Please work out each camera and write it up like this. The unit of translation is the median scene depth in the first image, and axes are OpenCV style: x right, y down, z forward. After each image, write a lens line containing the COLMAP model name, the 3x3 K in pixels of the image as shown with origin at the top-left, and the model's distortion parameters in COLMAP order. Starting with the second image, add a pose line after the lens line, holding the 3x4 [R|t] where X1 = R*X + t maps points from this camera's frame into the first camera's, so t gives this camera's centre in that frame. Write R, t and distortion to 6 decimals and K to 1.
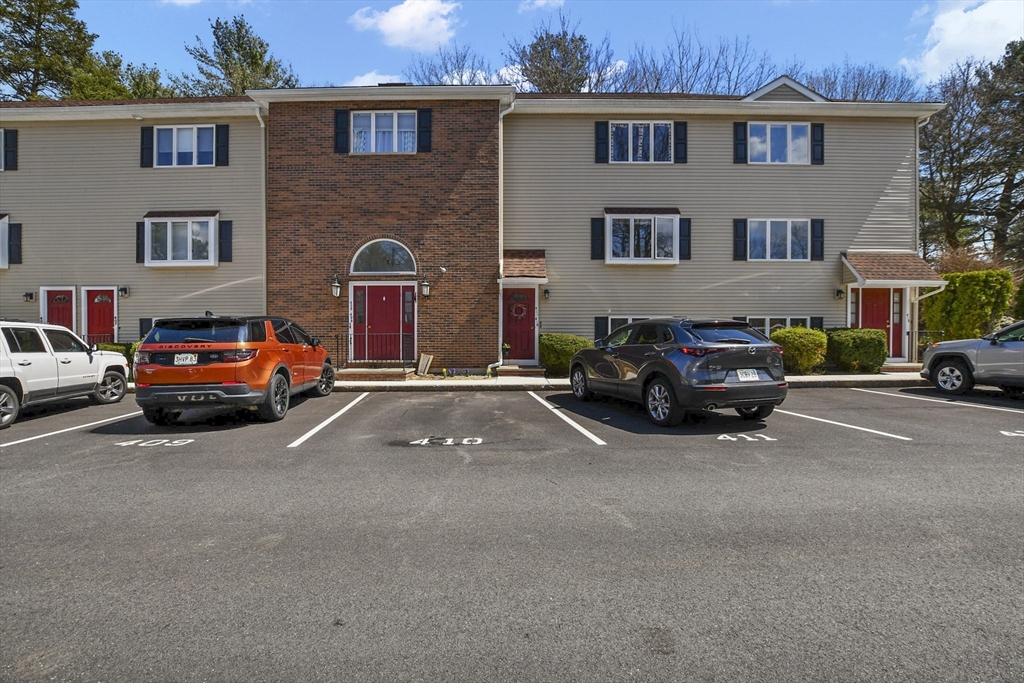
lens RADIAL K [[452.4, 0, 512.0], [0, 452.4, 341.5], [0, 0, 1]] dist [-0.021717, -0.000174]
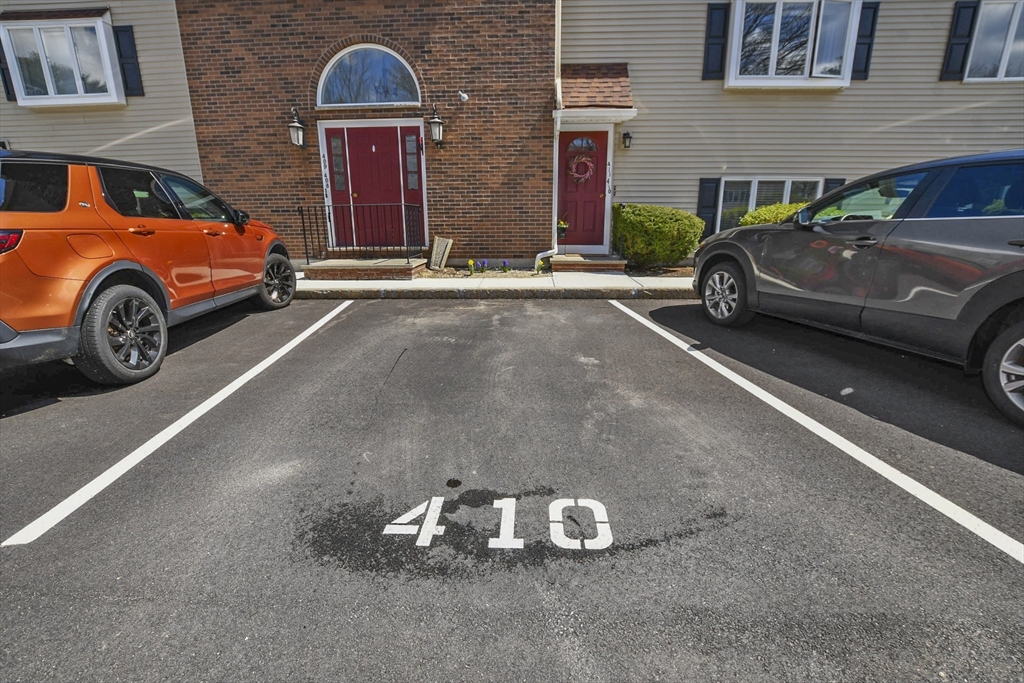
lens RADIAL K [[452.4, 0, 512.0], [0, 452.4, 341.5], [0, 0, 1]] dist [-0.021717, -0.000174]
pose [[0.998821, 0.009627, -0.047583, -0.054642], [0.002846, 0.966844, 0.255351, 0.007036], [0.048463, -0.255185, 0.965677, 0.326514]]
